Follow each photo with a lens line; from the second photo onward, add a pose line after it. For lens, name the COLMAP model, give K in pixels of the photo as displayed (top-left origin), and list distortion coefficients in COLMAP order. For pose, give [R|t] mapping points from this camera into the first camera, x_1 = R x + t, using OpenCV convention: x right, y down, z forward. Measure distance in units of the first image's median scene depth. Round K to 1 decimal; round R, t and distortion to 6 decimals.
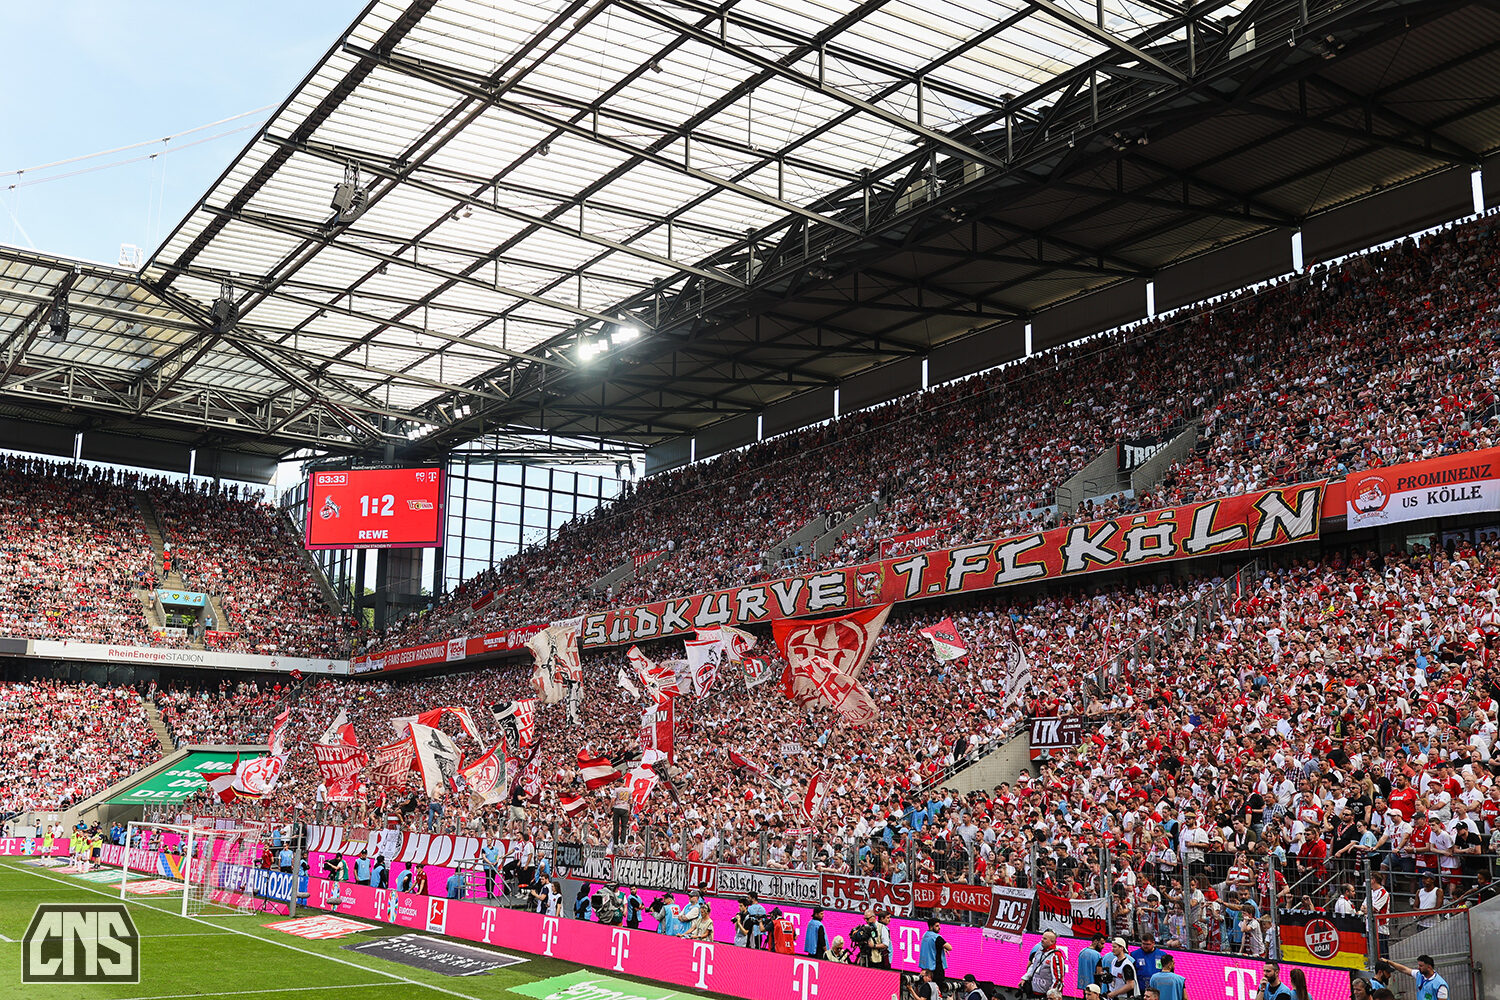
lens RADIAL K [[1395.7, 0, 750.0], [0, 1395.7, 500.0], [0, 0, 1]] dist [-0.072566, 0.106637]
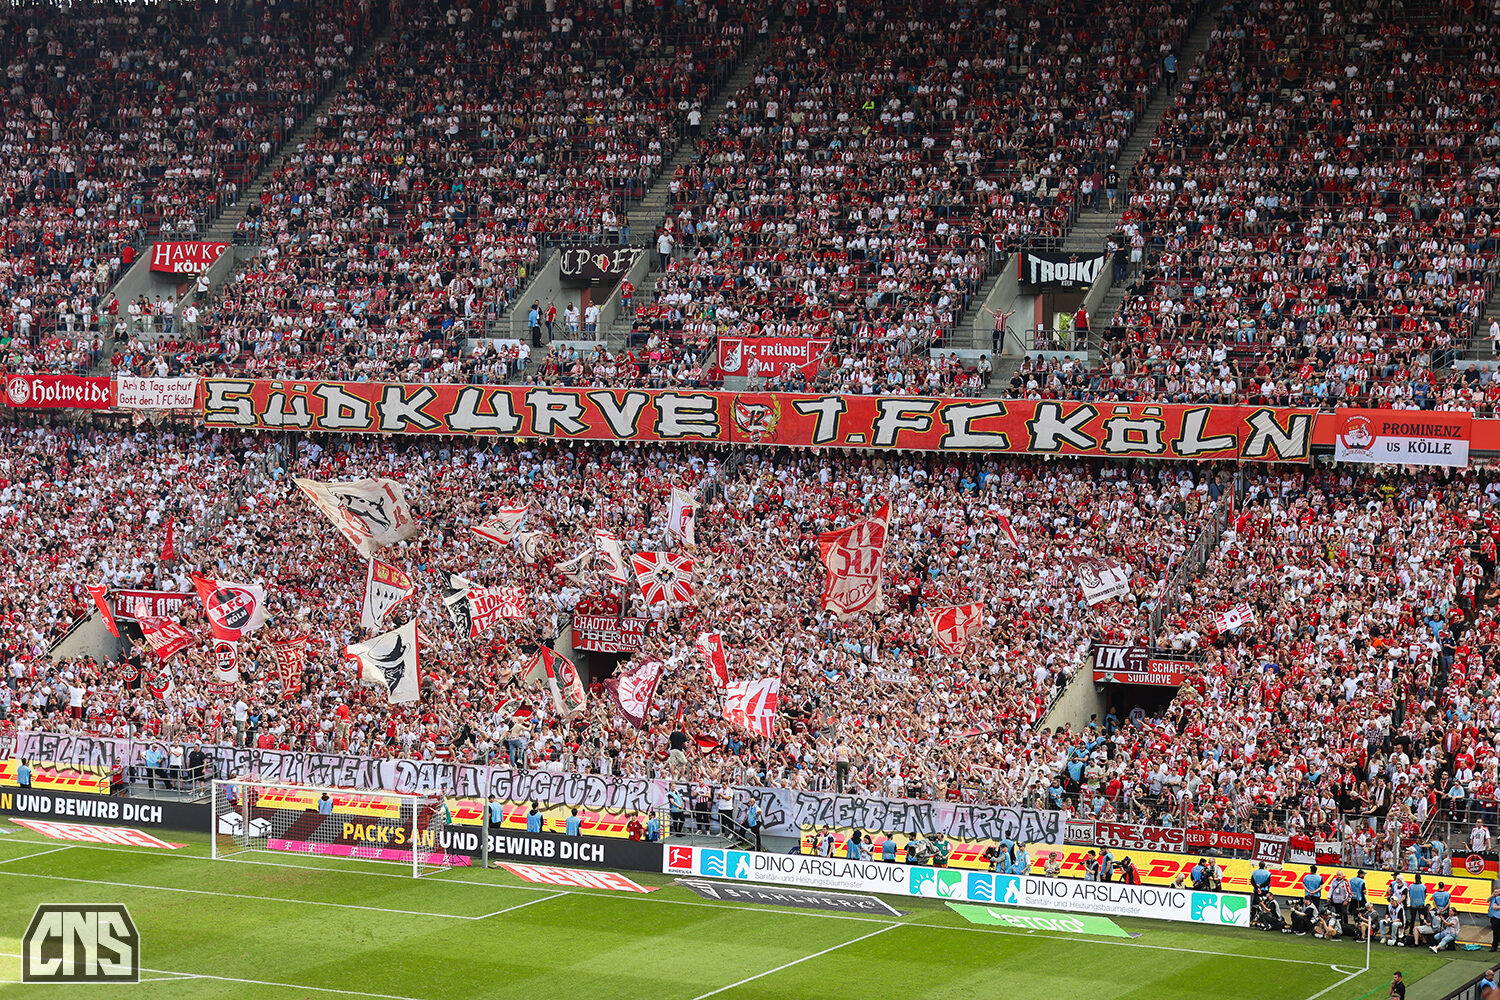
lens RADIAL K [[3909.9, 0, 750.0], [0, 3909.9, 500.0], [0, 0, 1]] dist [-0.004757, -0.786520]
pose [[0.890131, -0.051218, 0.452816, -1.137597], [-0.081028, 0.960041, 0.267872, -0.603177], [-0.448442, -0.275132, 0.850413, -1.191820]]
